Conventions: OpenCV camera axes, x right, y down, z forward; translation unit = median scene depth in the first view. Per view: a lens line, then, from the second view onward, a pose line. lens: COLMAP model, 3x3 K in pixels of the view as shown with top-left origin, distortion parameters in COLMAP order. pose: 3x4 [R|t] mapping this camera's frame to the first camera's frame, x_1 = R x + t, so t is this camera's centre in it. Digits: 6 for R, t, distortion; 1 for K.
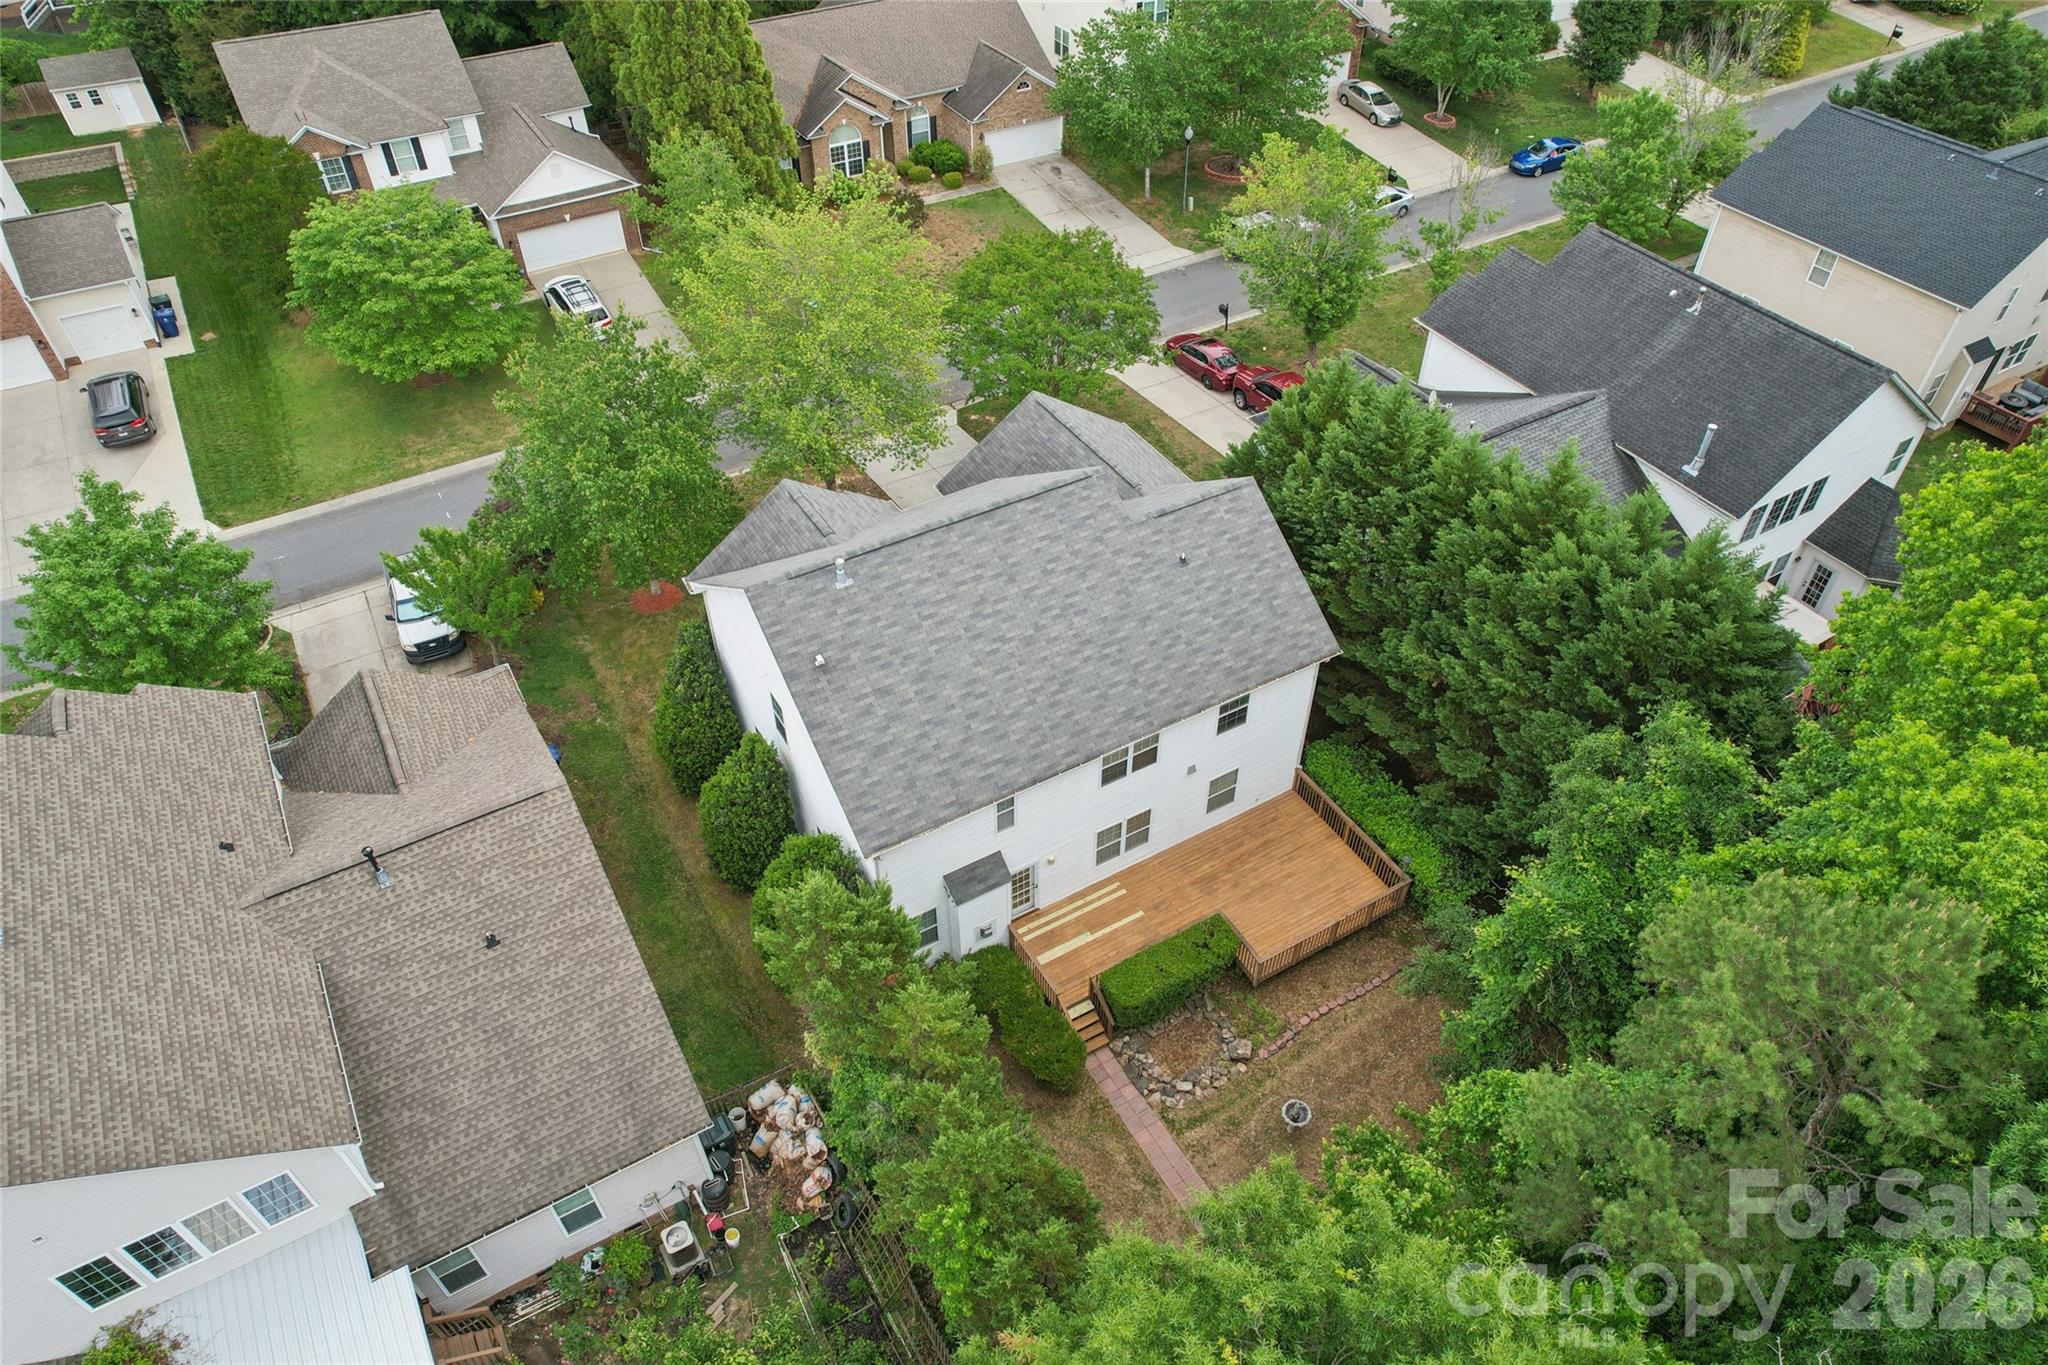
lens RADIAL K [[1347.2, 0, 1050.2], [0, 1347.2, 686.0], [0, 0, 1]] dist [-0.076977, 0.070905]
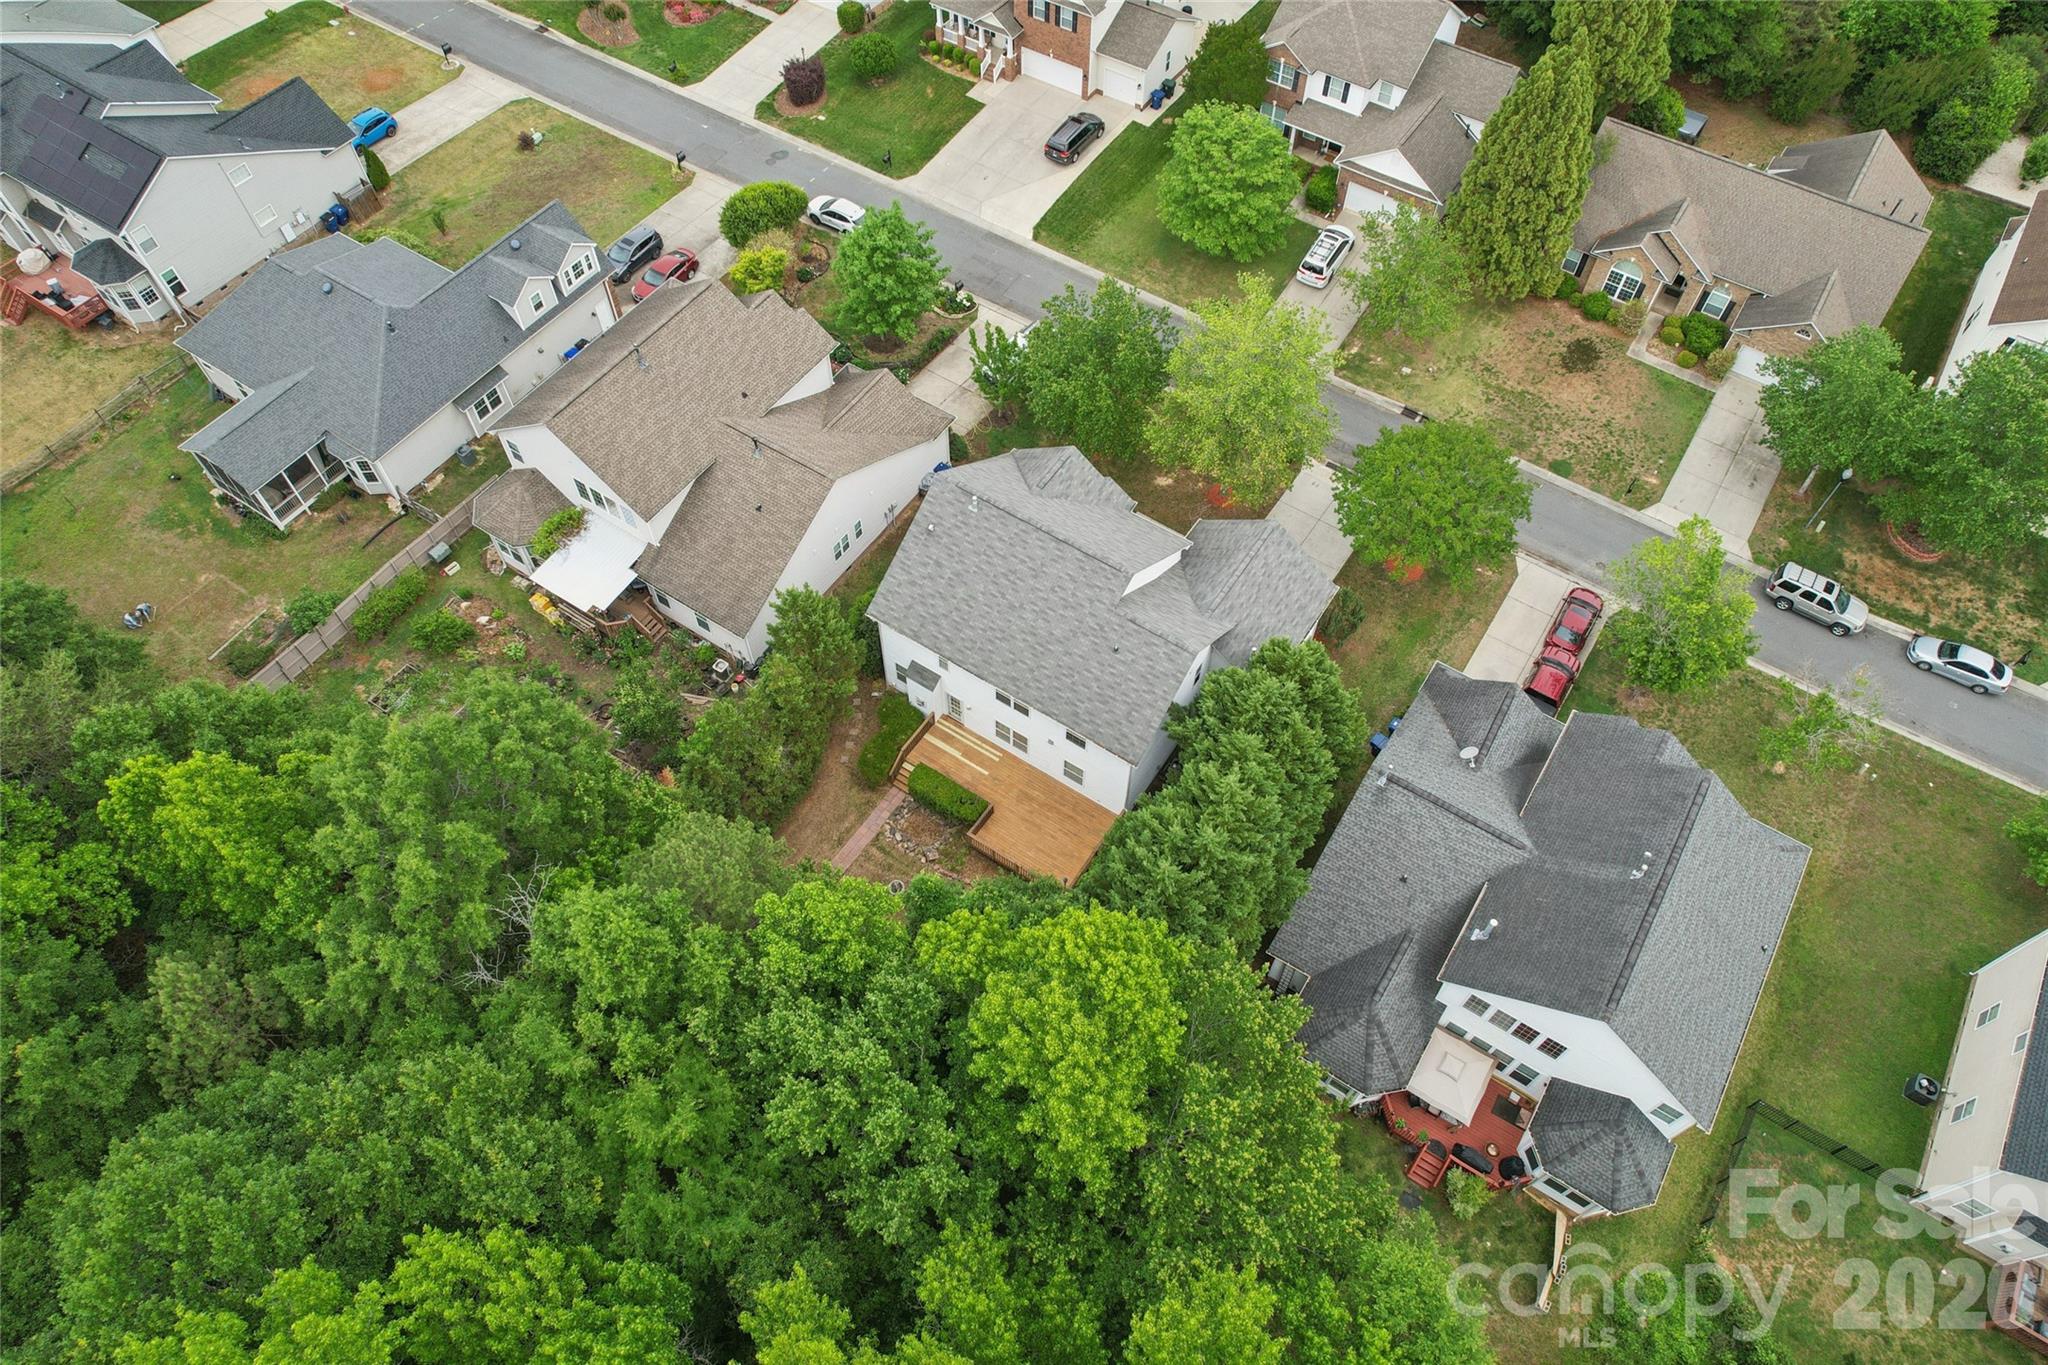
lens RADIAL K [[1347.2, 0, 1050.2], [0, 1347.2, 686.0], [0, 0, 1]] dist [-0.076977, 0.070905]
pose [[0.438502, 0.755065, -0.487435, 0.574905], [-0.630177, 0.645012, 0.432246, -0.464824], [0.640775, 0.117629, 0.758664, -0.167095]]
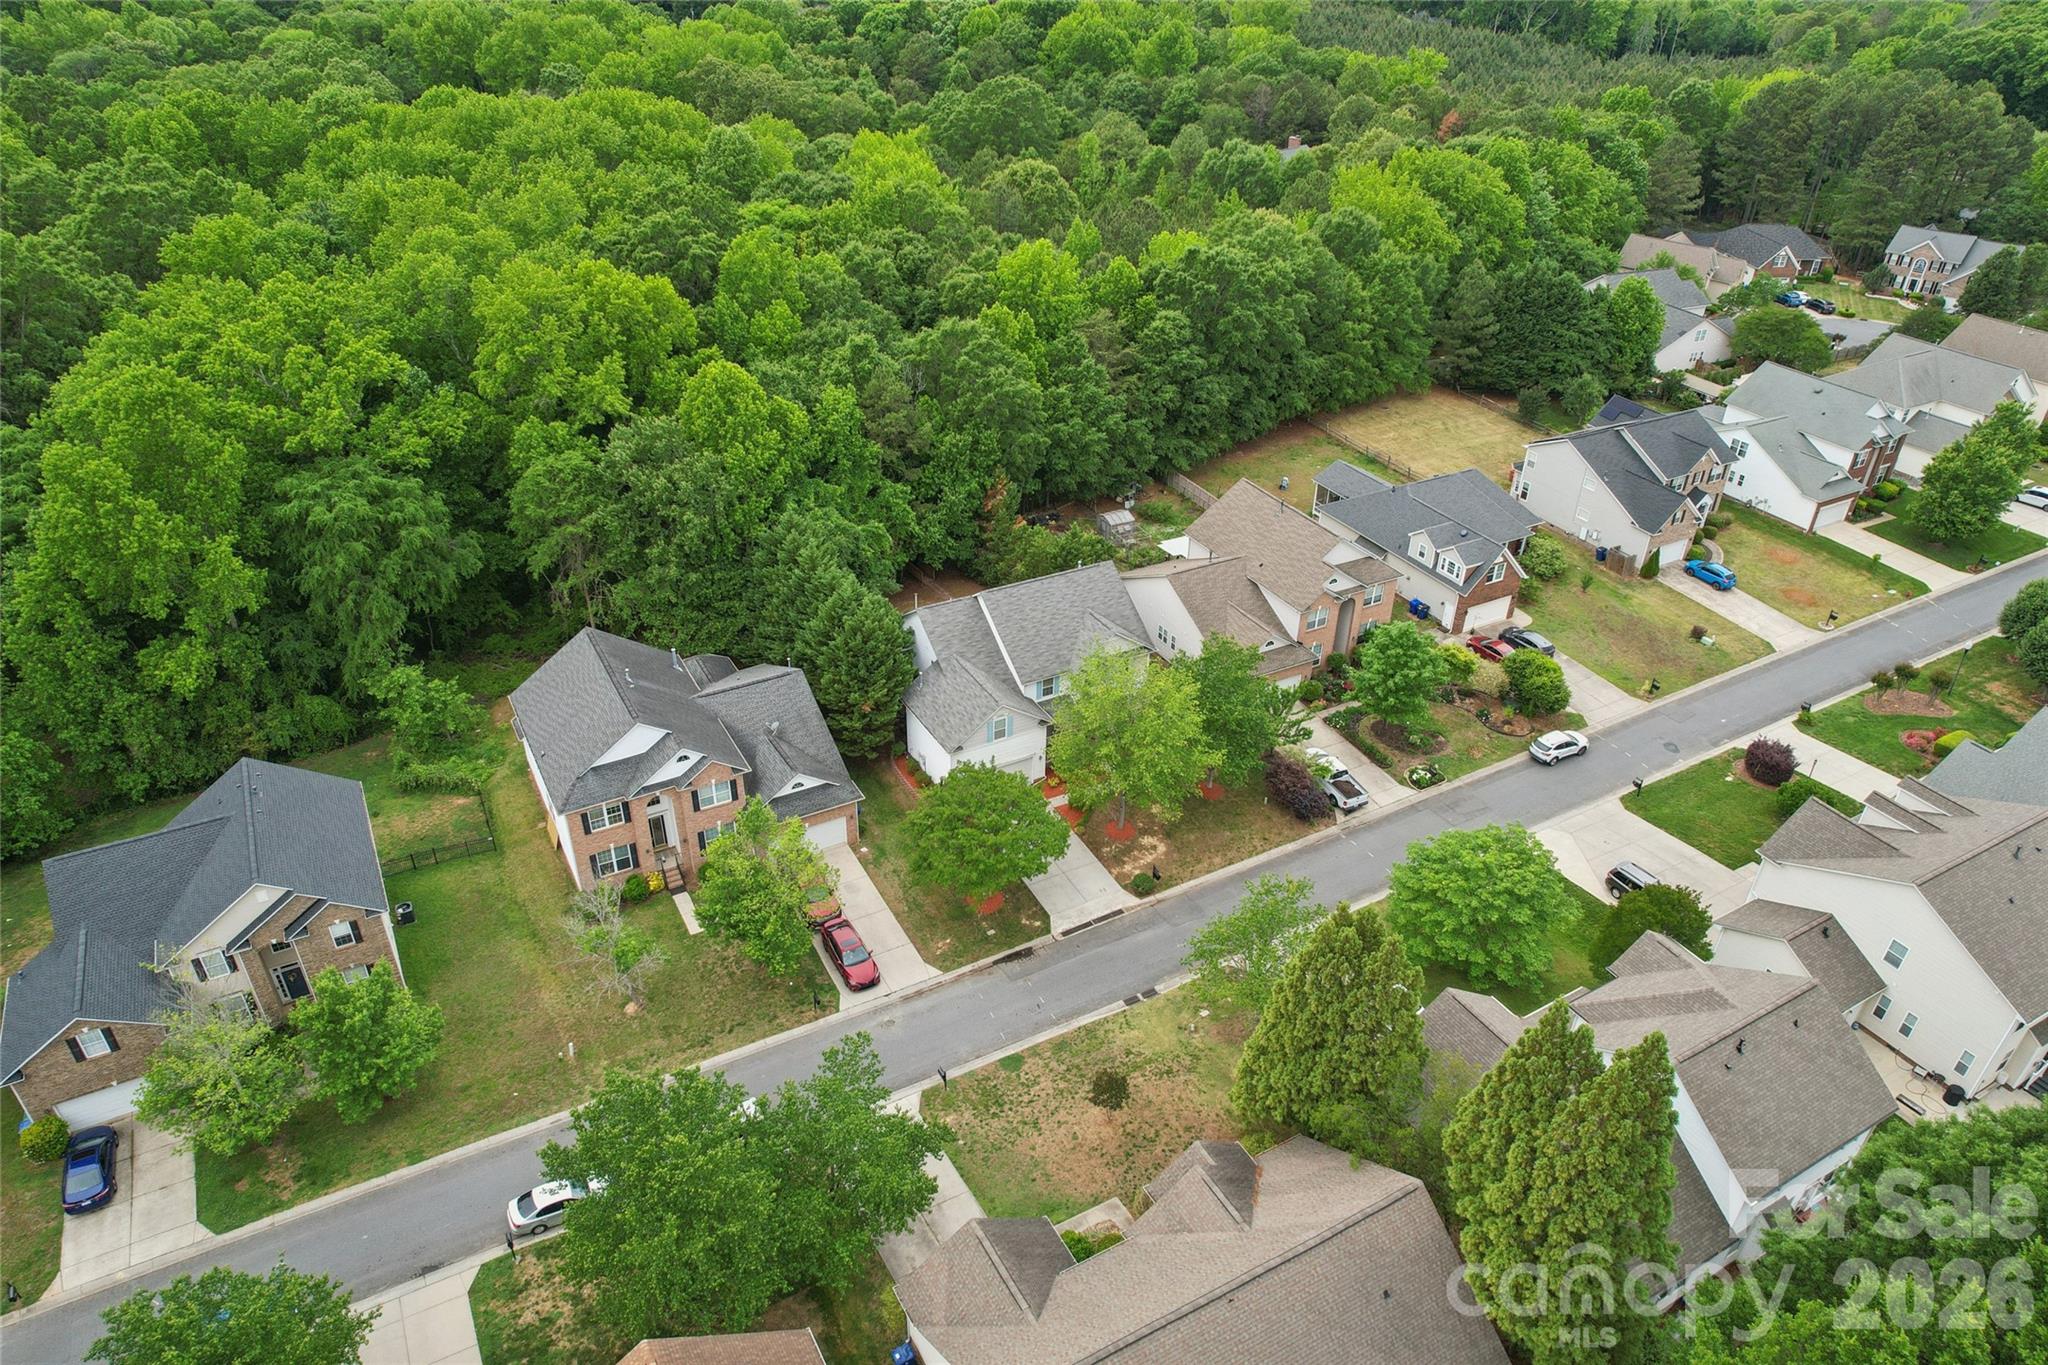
lens RADIAL K [[1347.2, 0, 1050.2], [0, 1347.2, 686.0], [0, 0, 1]] dist [-0.076977, 0.070905]
pose [[-0.999548, -0.028327, 0.010086, -0.041966], [0.002660, 0.250807, 0.968033, -1.595844], [-0.029951, 0.967623, -0.250618, 1.097991]]
